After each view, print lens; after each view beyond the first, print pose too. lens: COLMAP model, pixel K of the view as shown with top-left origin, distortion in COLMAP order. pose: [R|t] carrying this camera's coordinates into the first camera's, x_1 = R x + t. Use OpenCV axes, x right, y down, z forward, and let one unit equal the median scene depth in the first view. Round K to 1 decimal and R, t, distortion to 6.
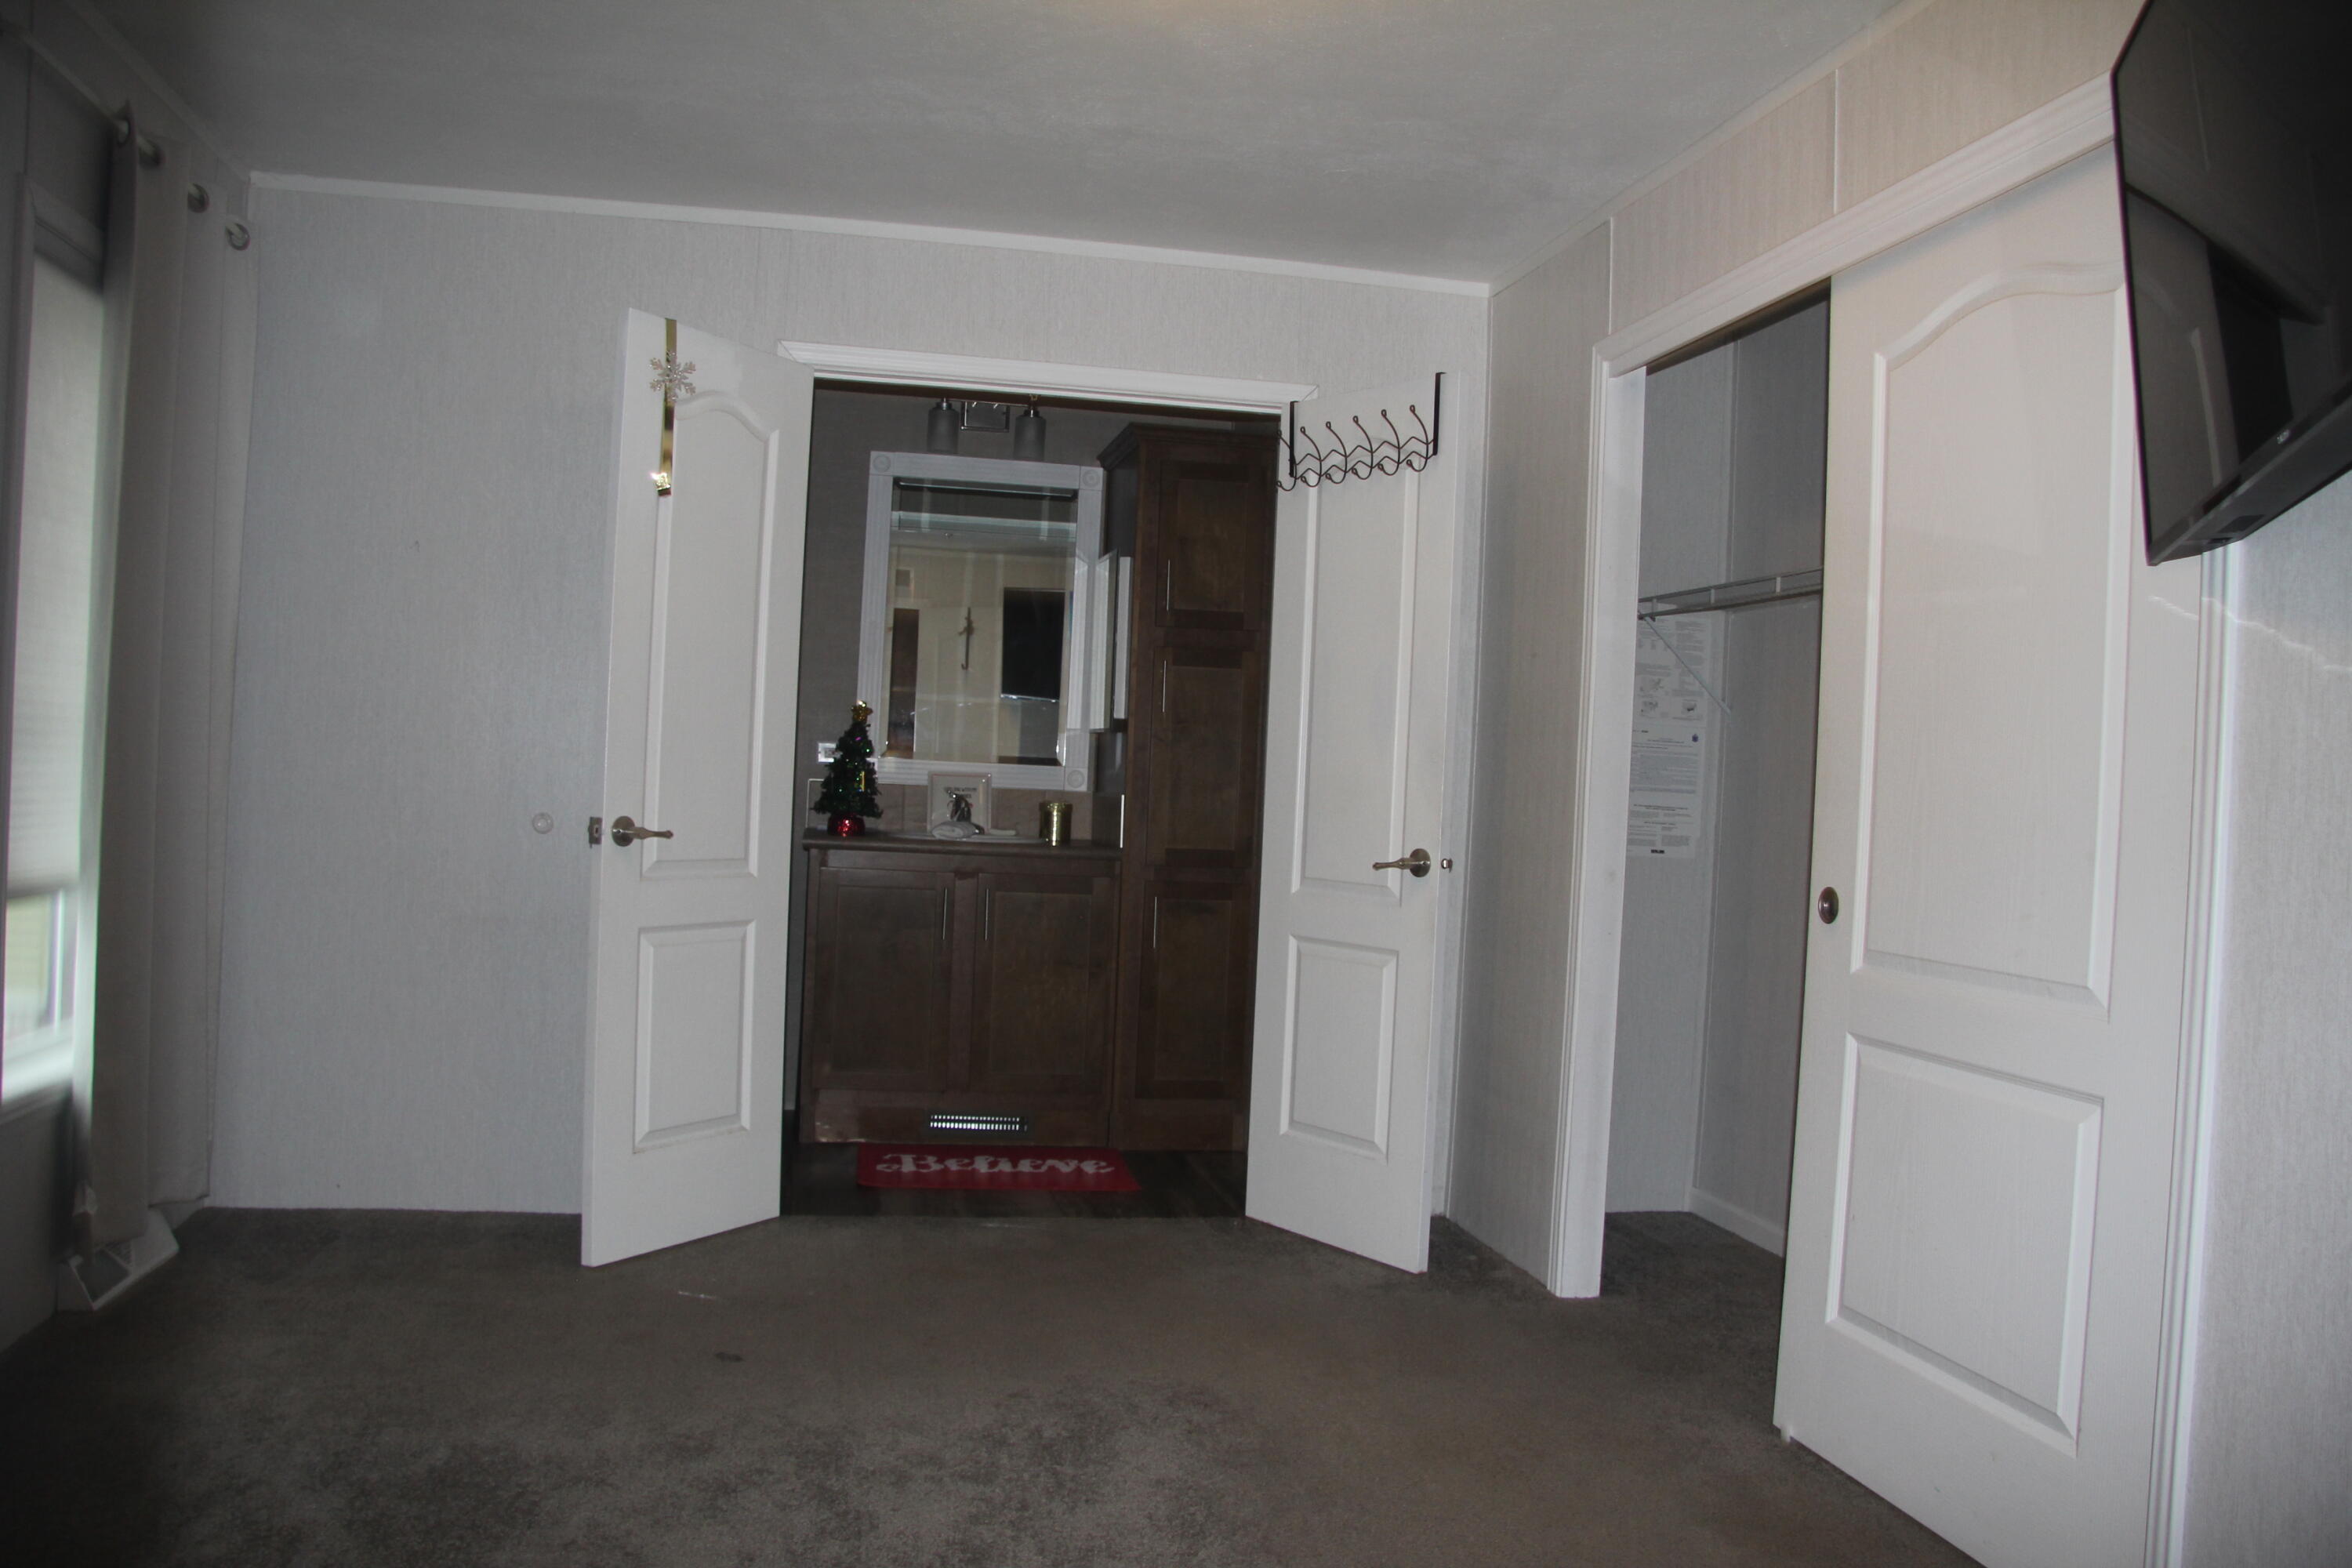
lens RADIAL K [[1879.0, 0, 1198.1], [0, 1879.0, 785.1], [0, 0, 1]] dist [-0.153185, 0.107306]
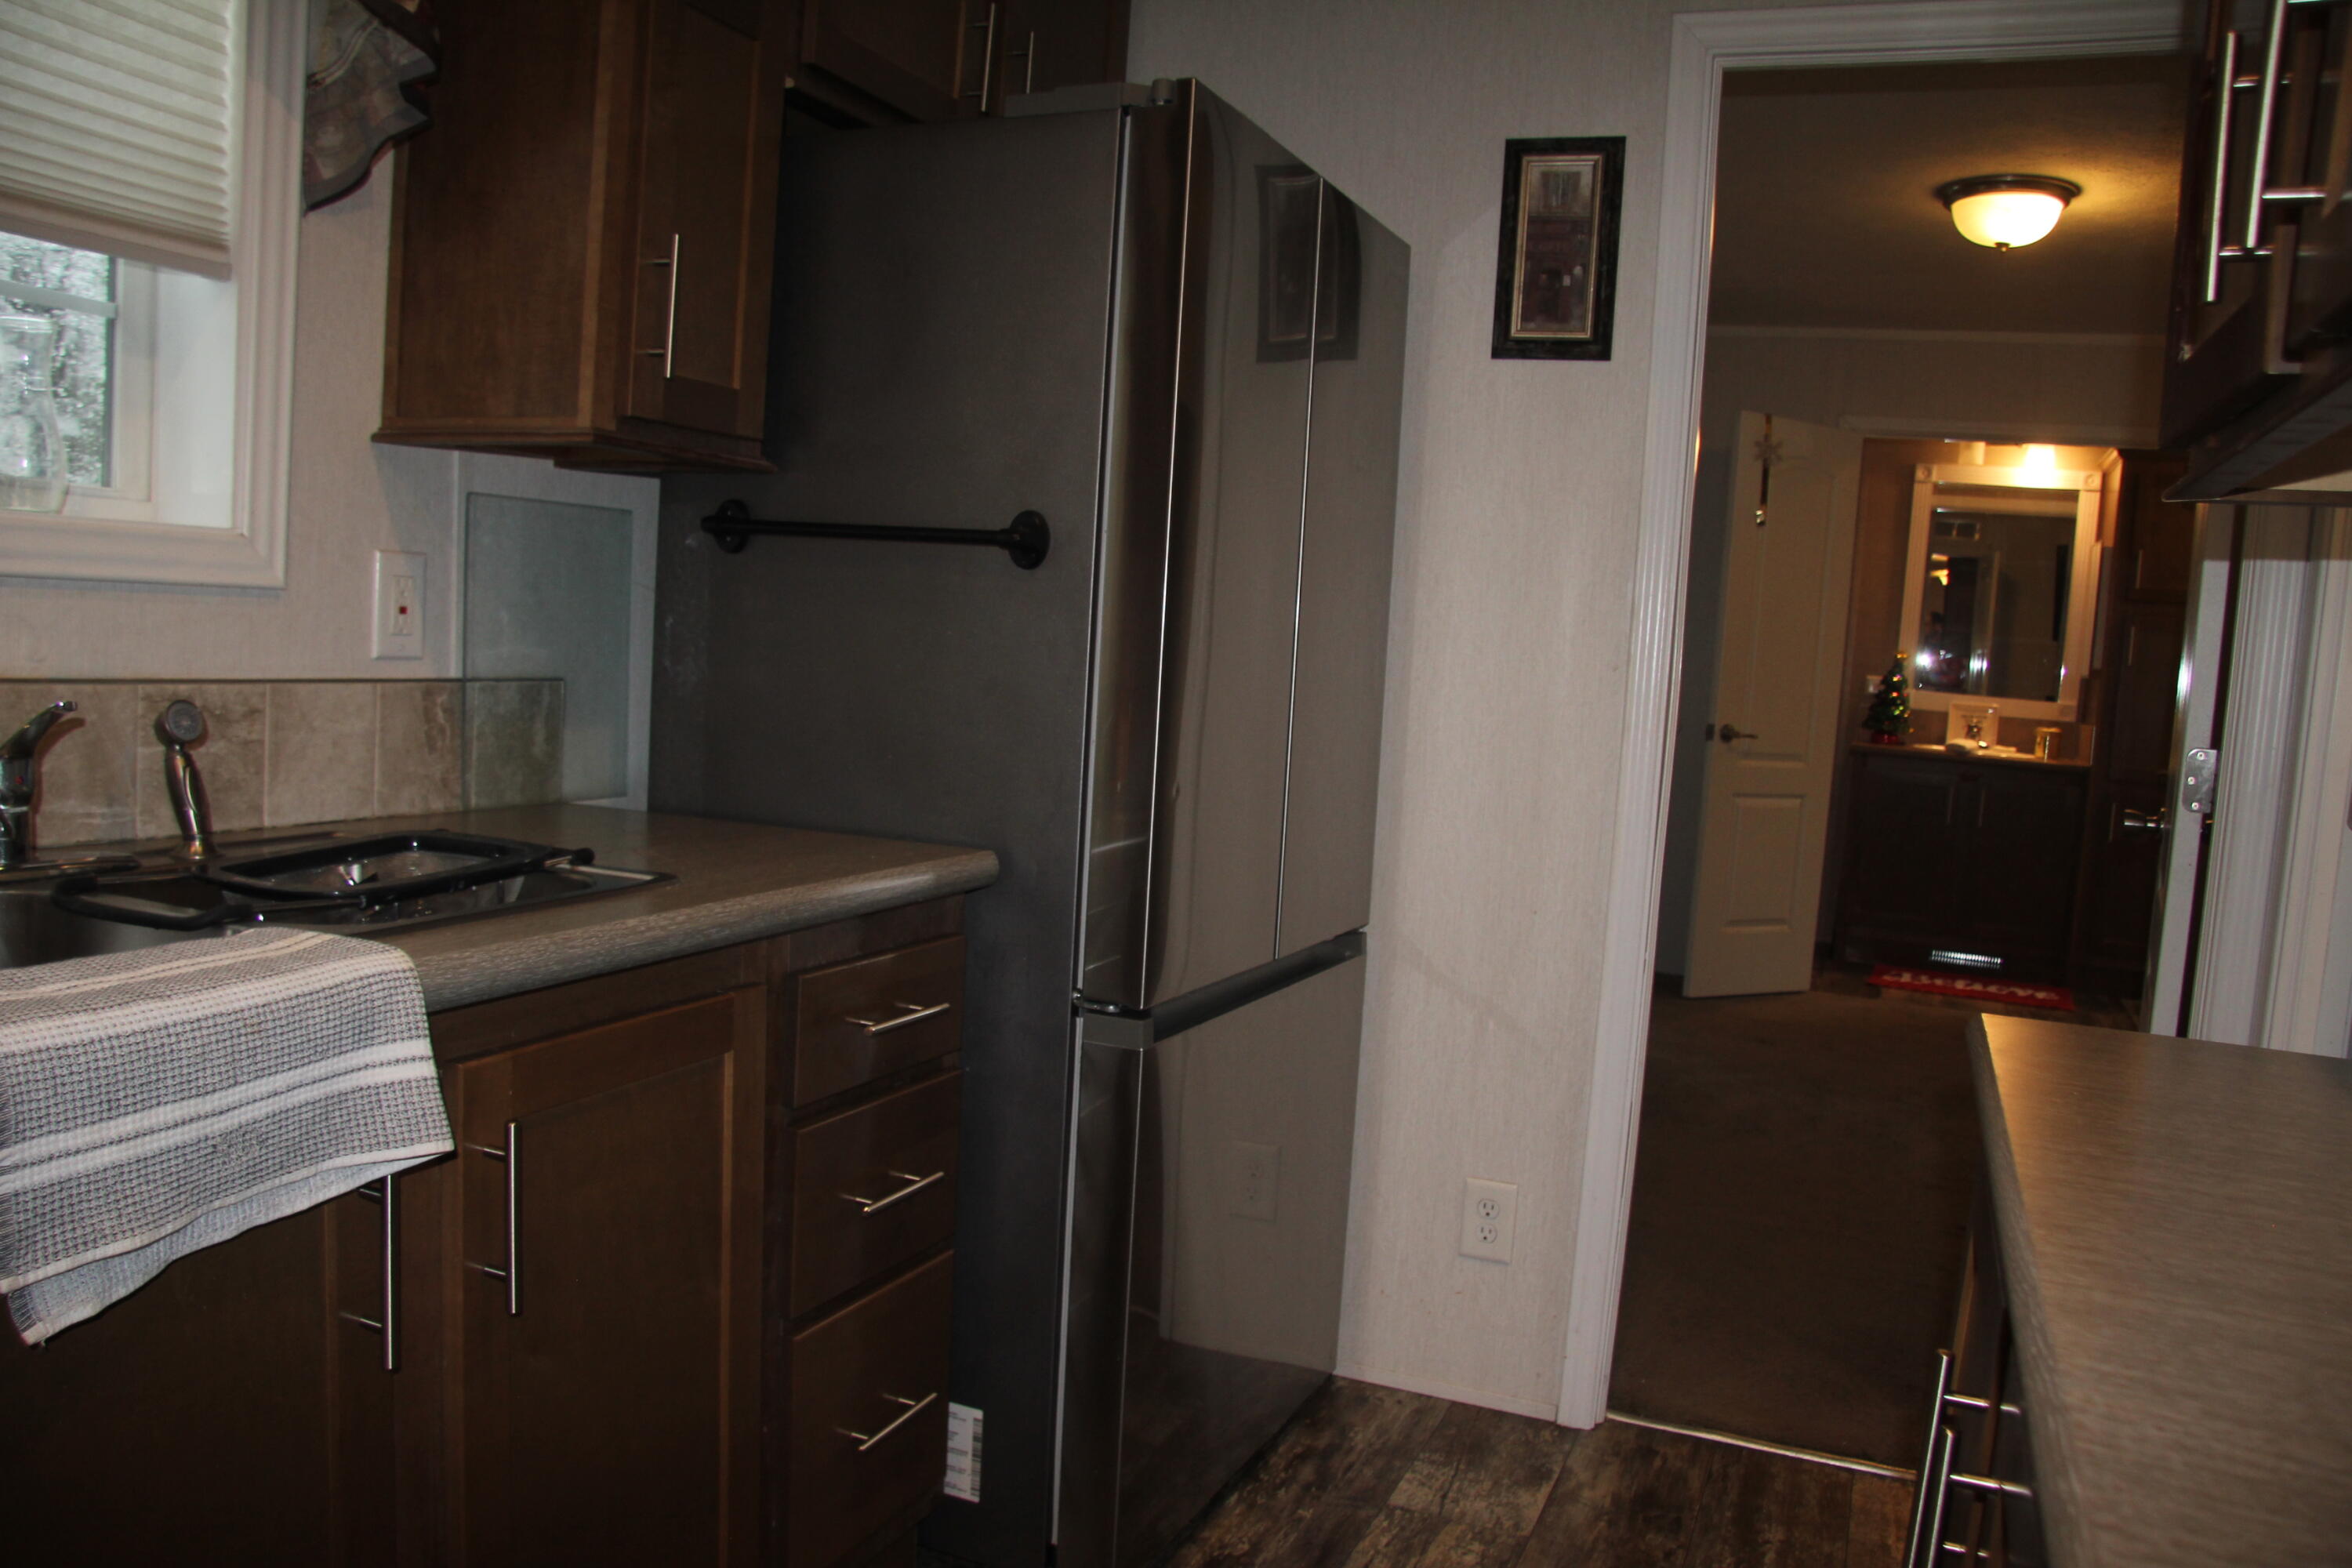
lens RADIAL K [[1879.0, 0, 1186.1], [0, 1879.0, 798.8], [0, 0, 1]] dist [-0.153185, 0.107306]
pose [[0.837153, 0.065918, -0.542983, 0.166181], [-0.035952, 0.997196, 0.065628, -0.006891], [0.545787, -0.035419, 0.837175, -0.574457]]
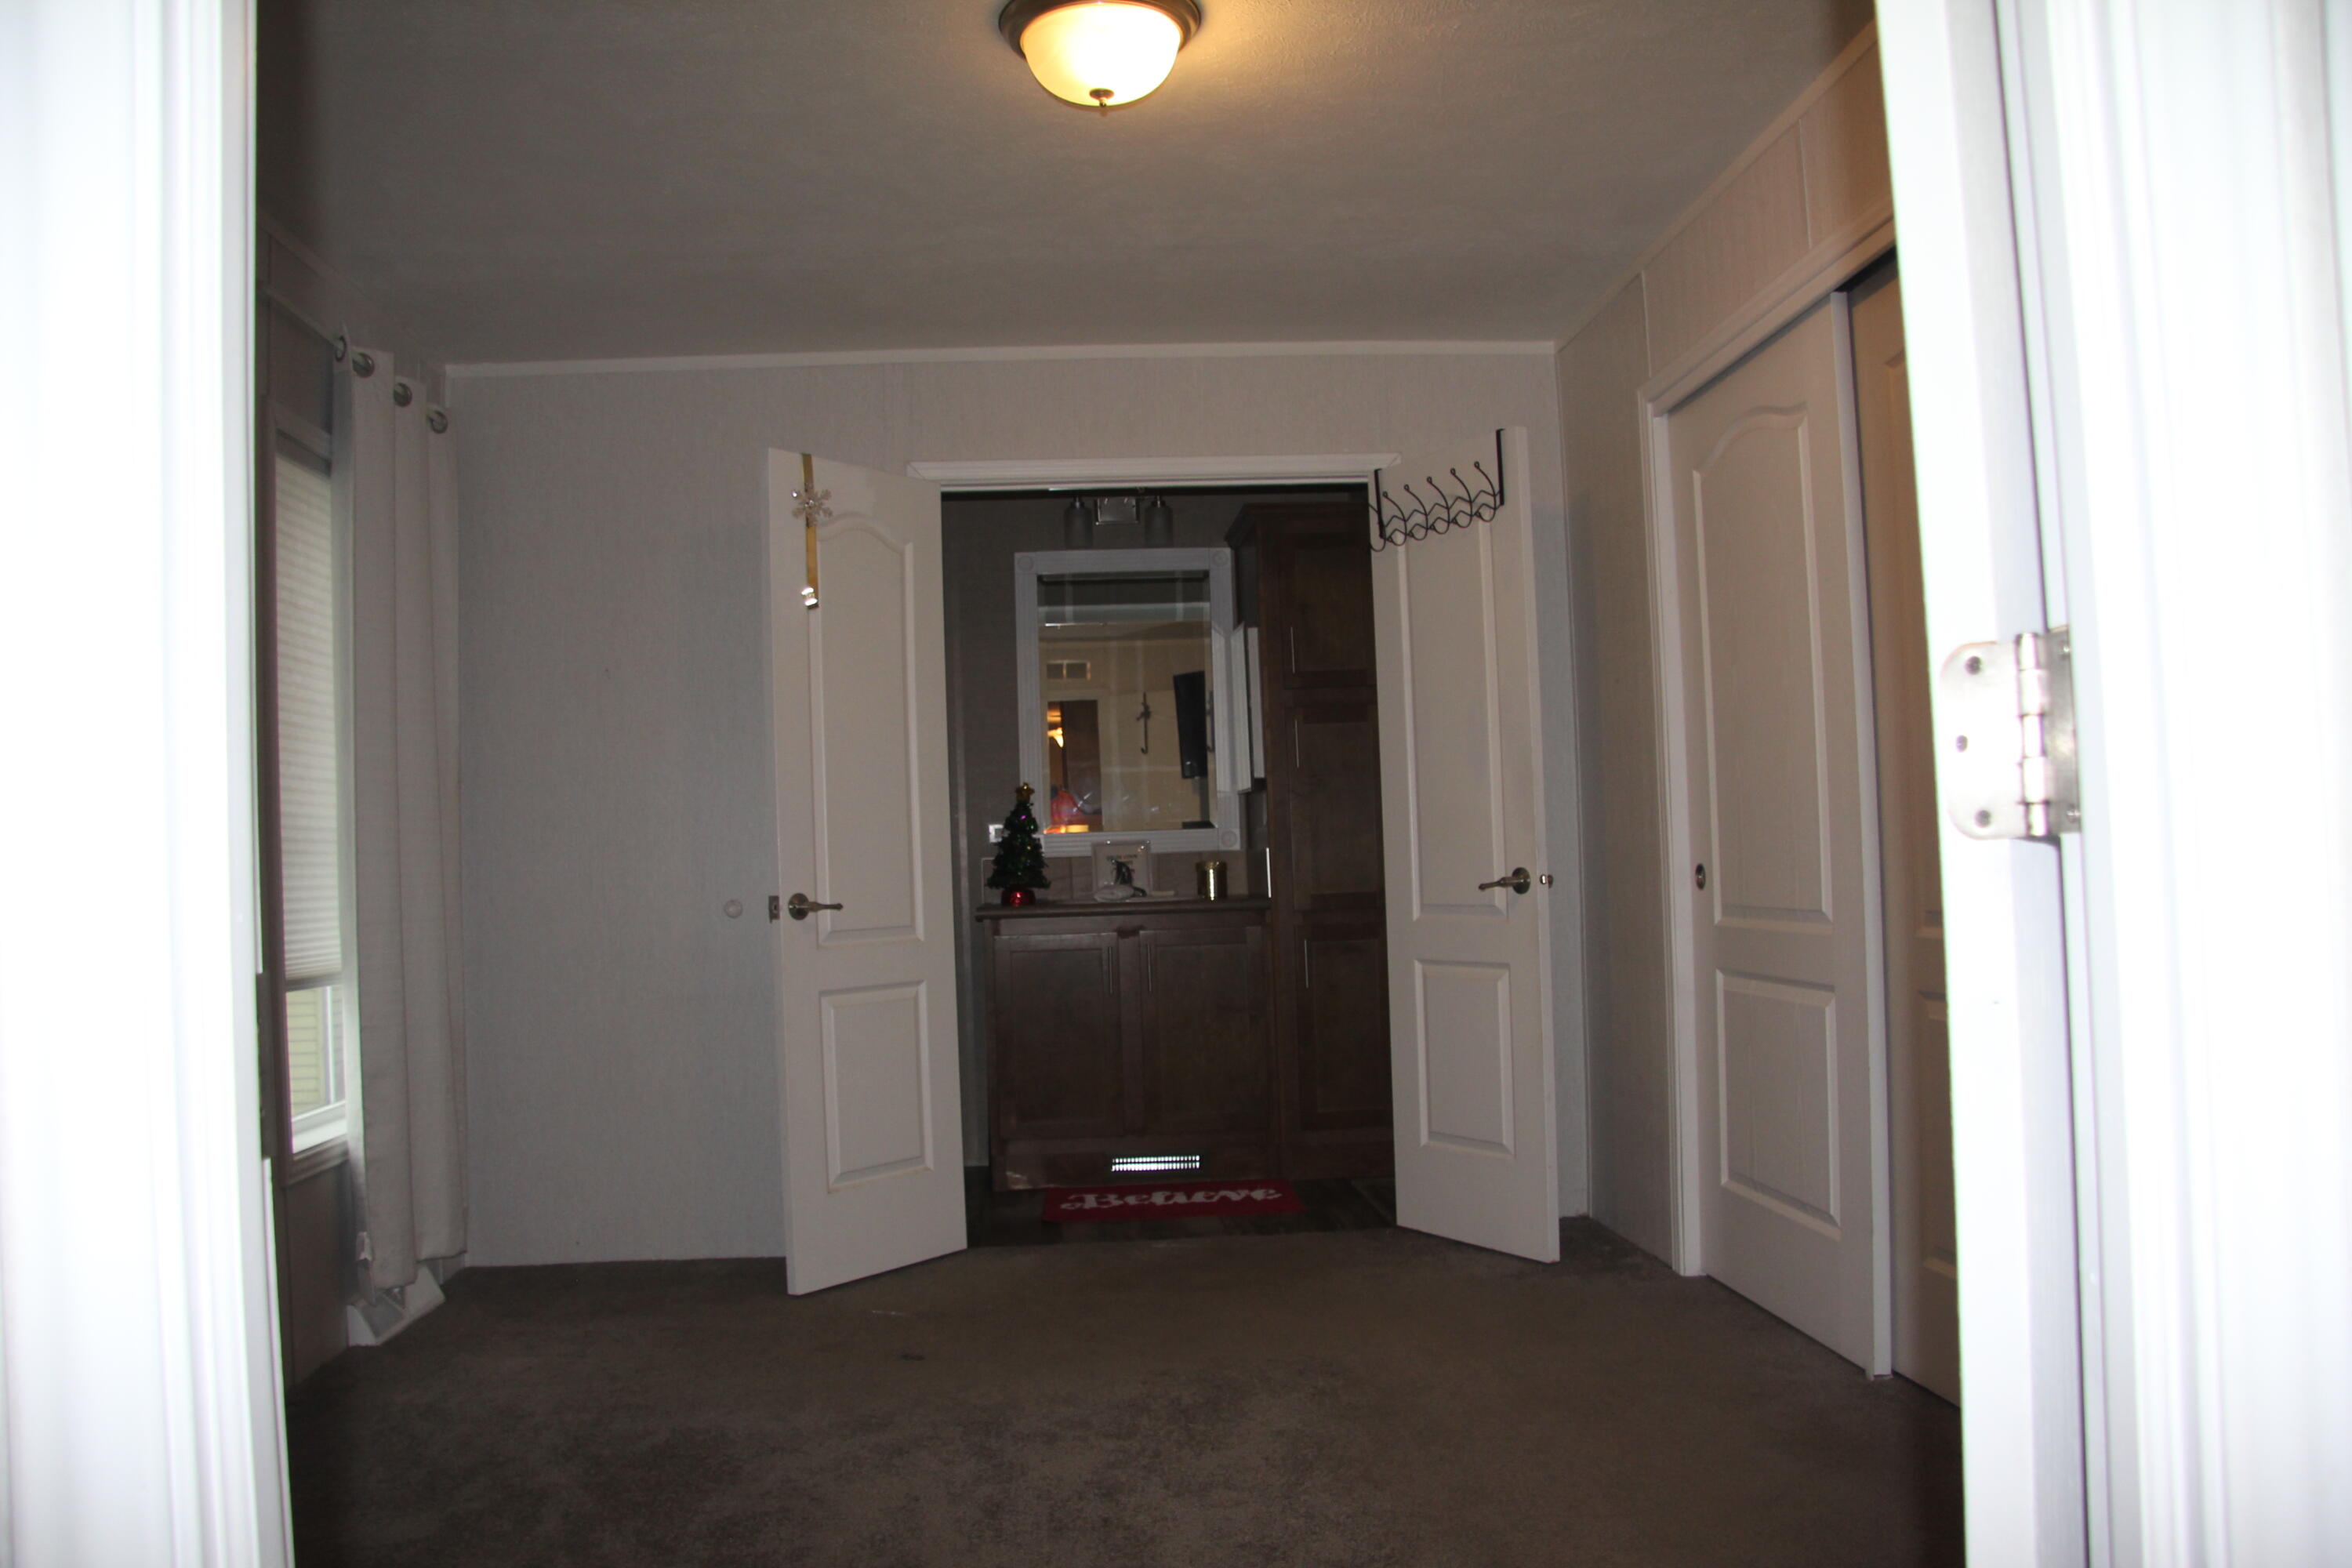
lens RADIAL K [[1879.0, 0, 1178.7], [0, 1879.0, 782.3], [0, 0, 1]] dist [-0.153185, 0.107306]
pose [[0.988457, -0.085974, -0.124747, 0.062263], [0.080293, 0.995522, -0.049882, 0.022955], [0.128477, 0.039290, 0.990934, -0.094523]]
